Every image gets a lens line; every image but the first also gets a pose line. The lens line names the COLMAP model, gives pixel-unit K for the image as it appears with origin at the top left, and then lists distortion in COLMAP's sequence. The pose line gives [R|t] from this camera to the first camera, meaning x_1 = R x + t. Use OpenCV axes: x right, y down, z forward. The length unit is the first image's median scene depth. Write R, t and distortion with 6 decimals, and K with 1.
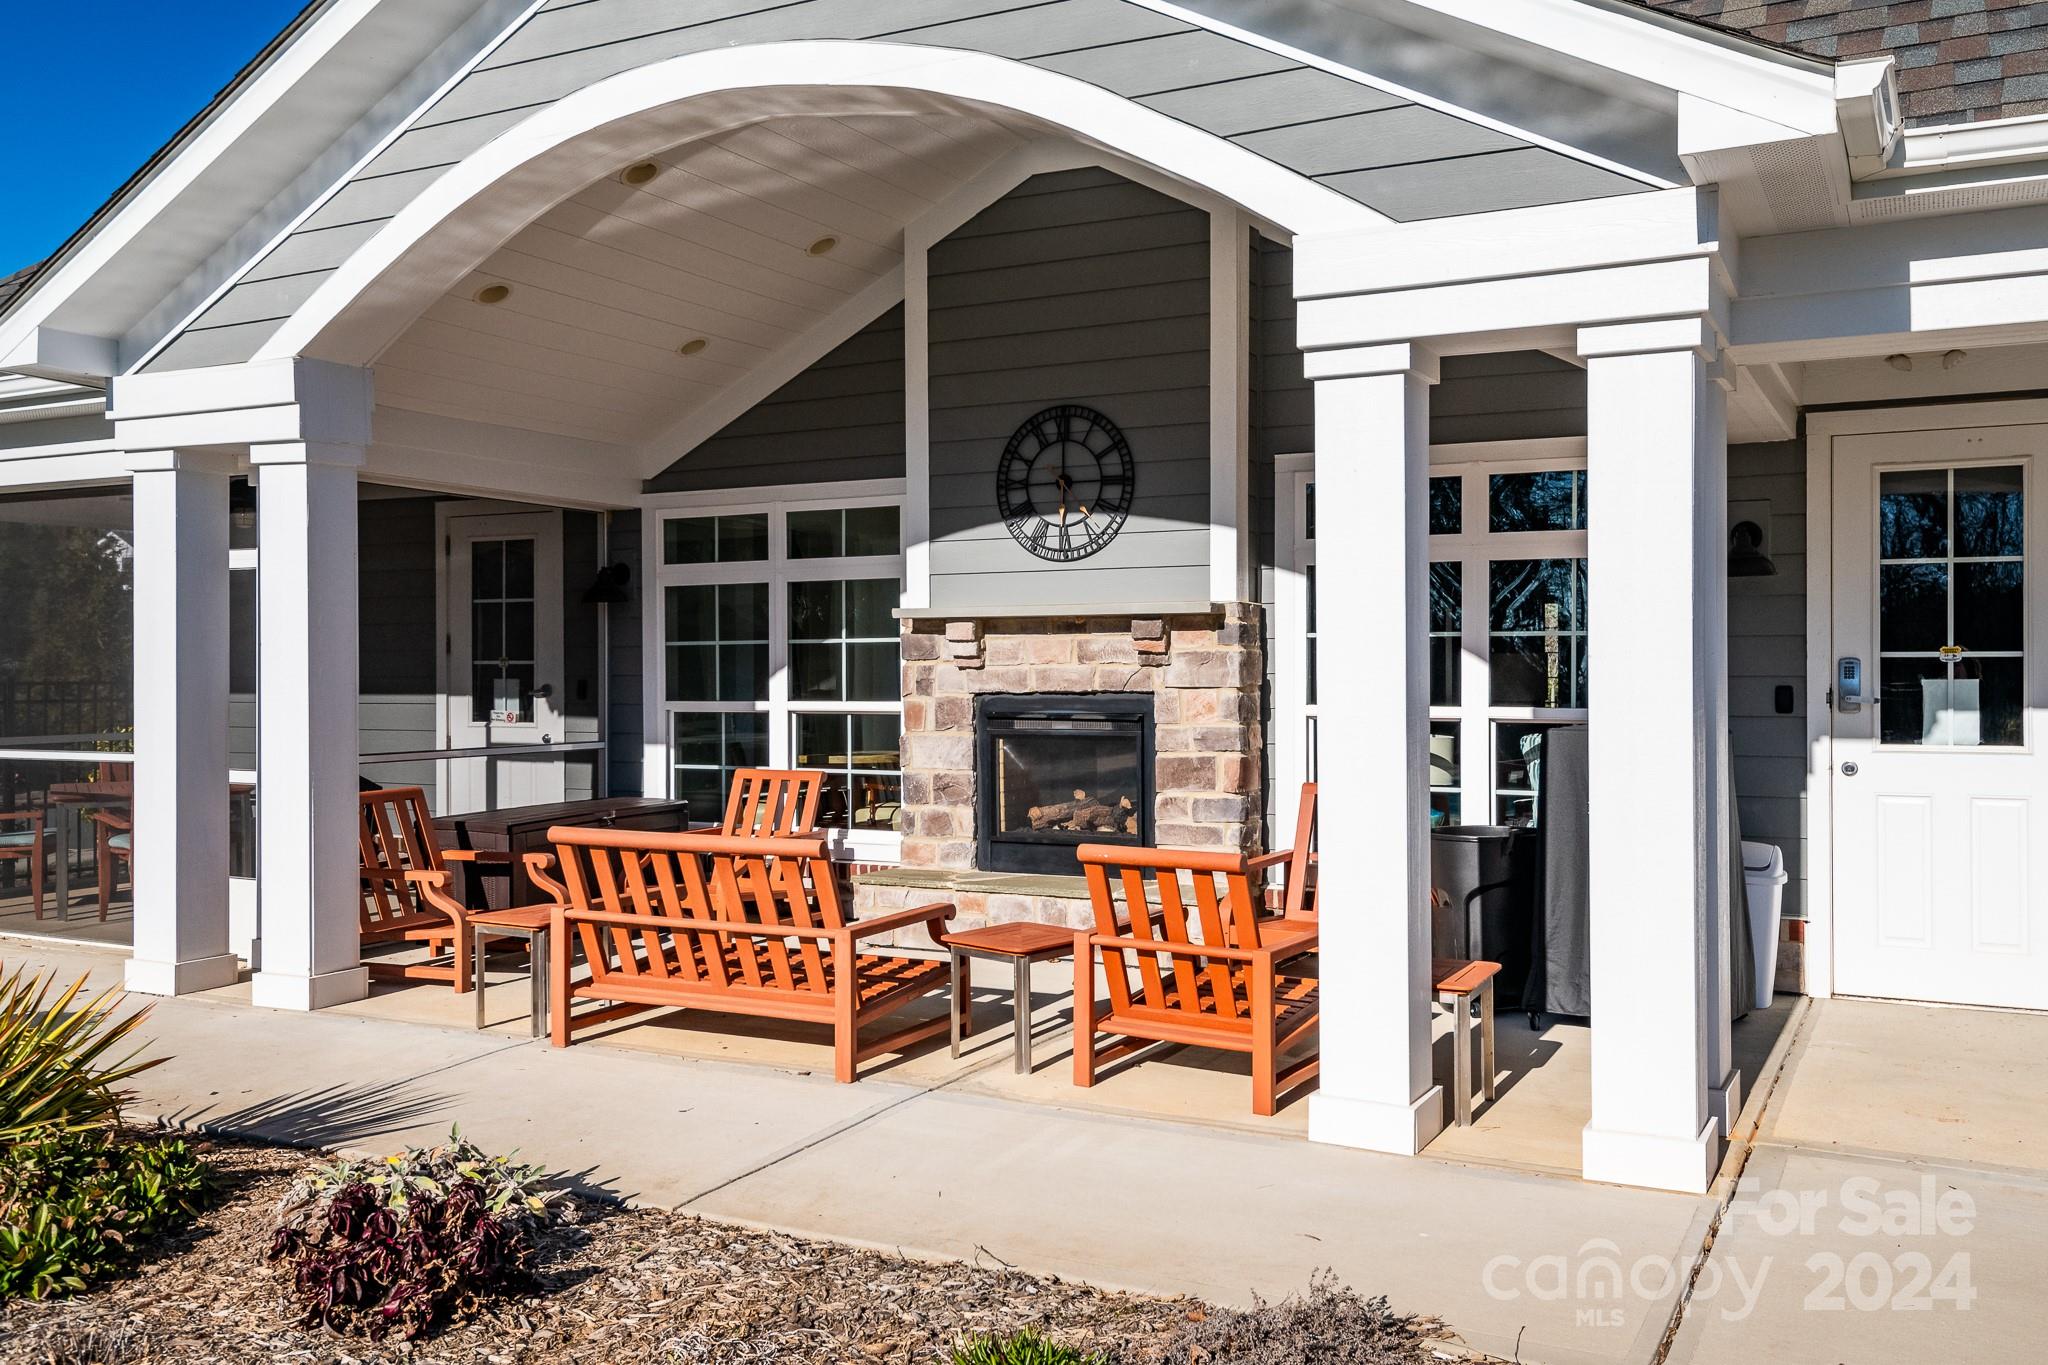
lens RADIAL K [[1687.3, 0, 1079.0], [0, 1687.3, 670.3], [0, 0, 1]] dist [0.034878, 0.001919]
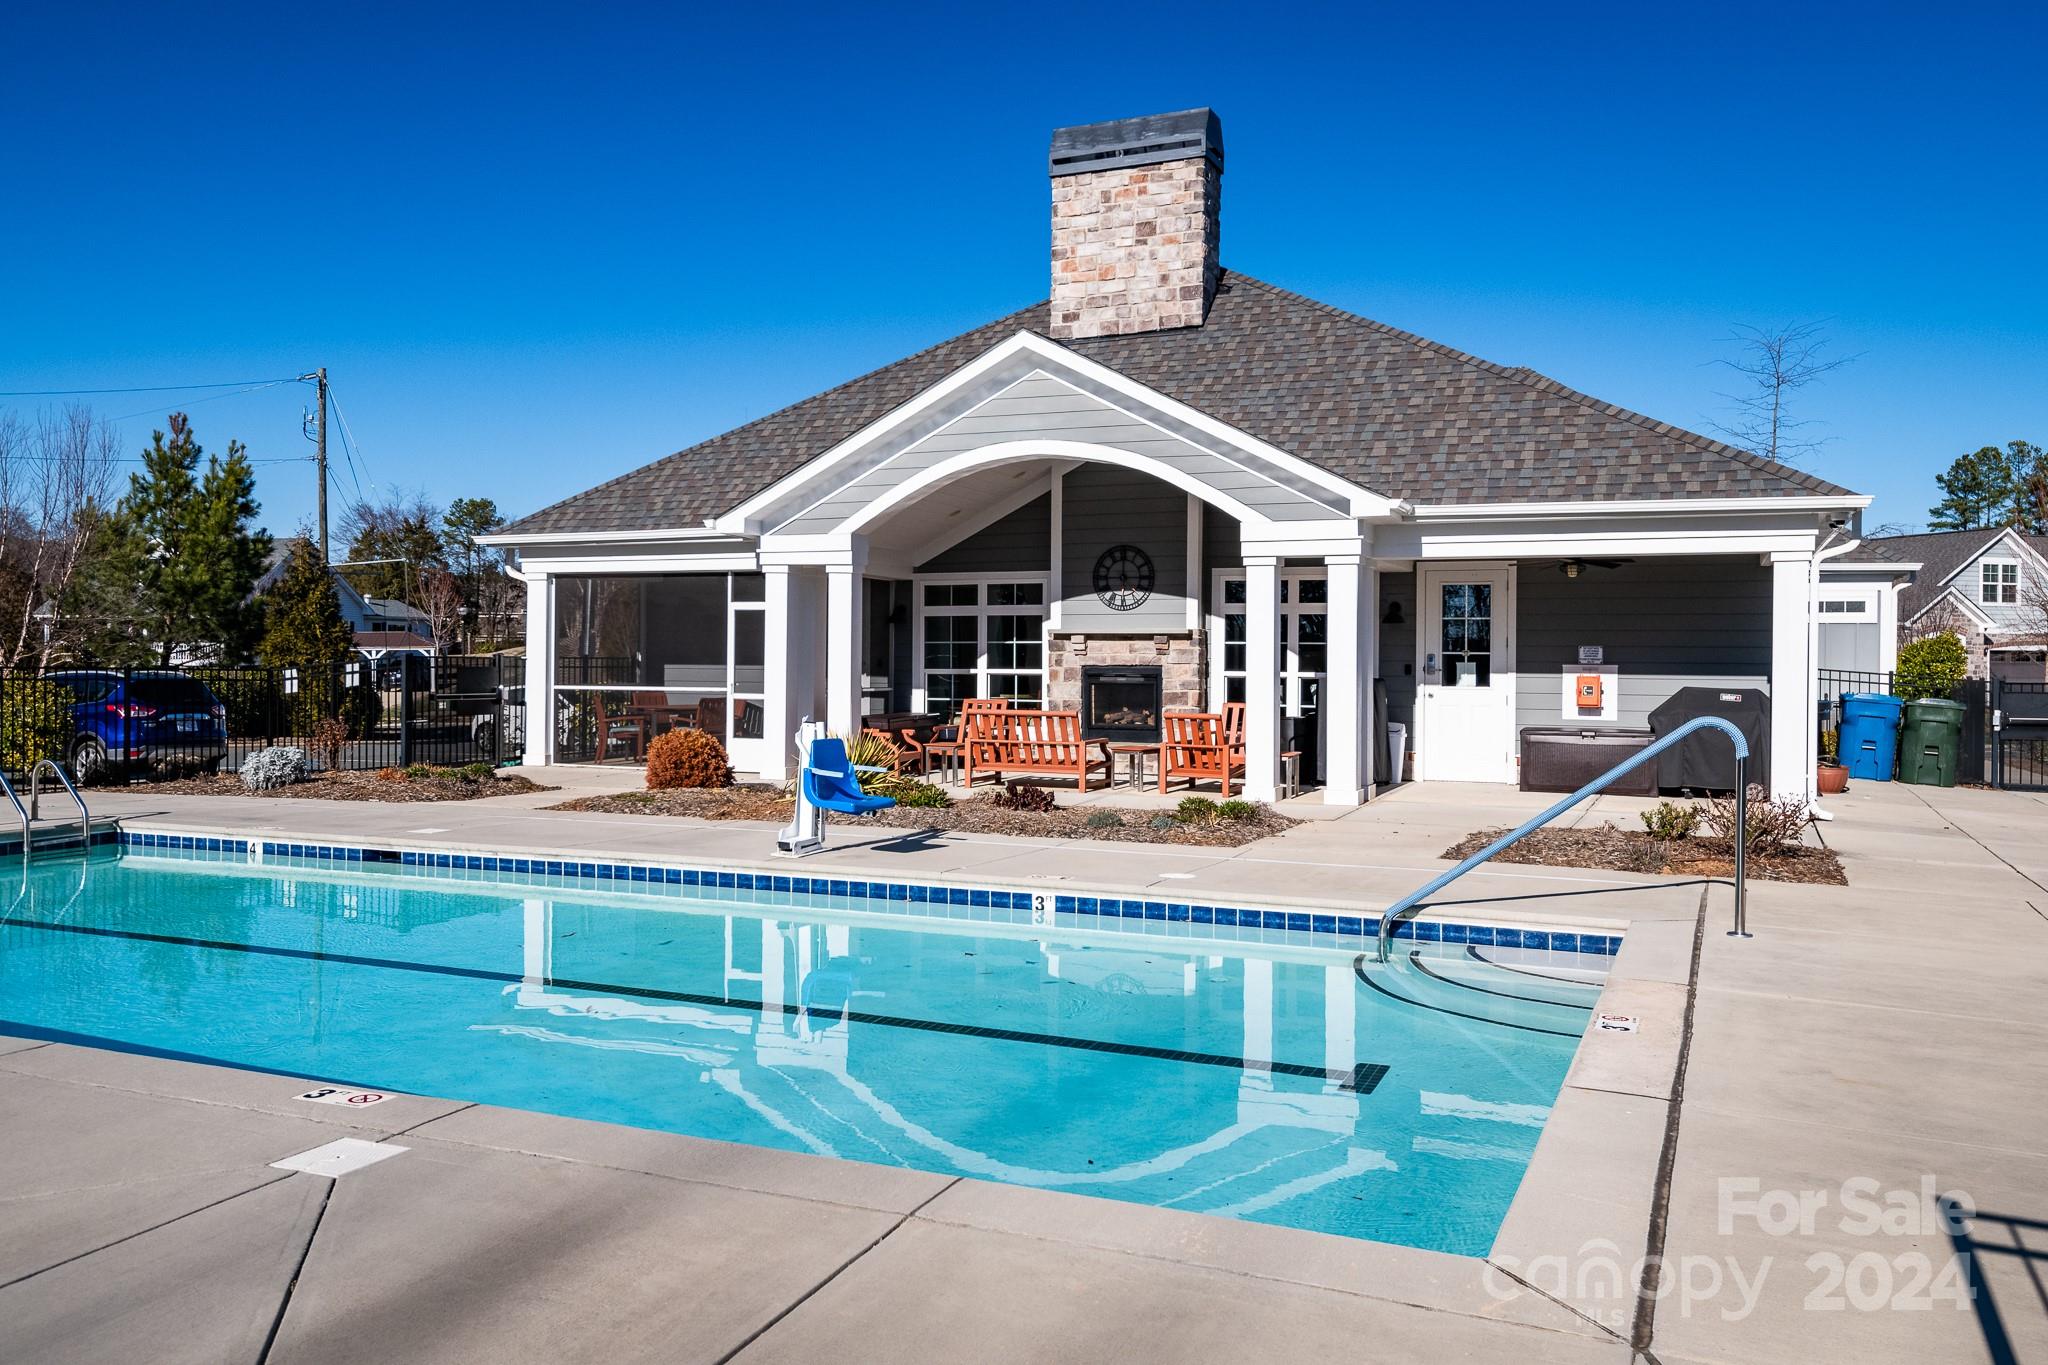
lens RADIAL K [[1507.0, 0, 1025.4], [0, 1507.0, 665.2], [0, 0, 1]] dist [0.056082, 0.000621]
pose [[0.998133, 0.011042, 0.060076, -0.274011], [-0.011067, 0.999939, 0.000078, 0.014122], [-0.060072, -0.000743, 0.998194, -1.121467]]
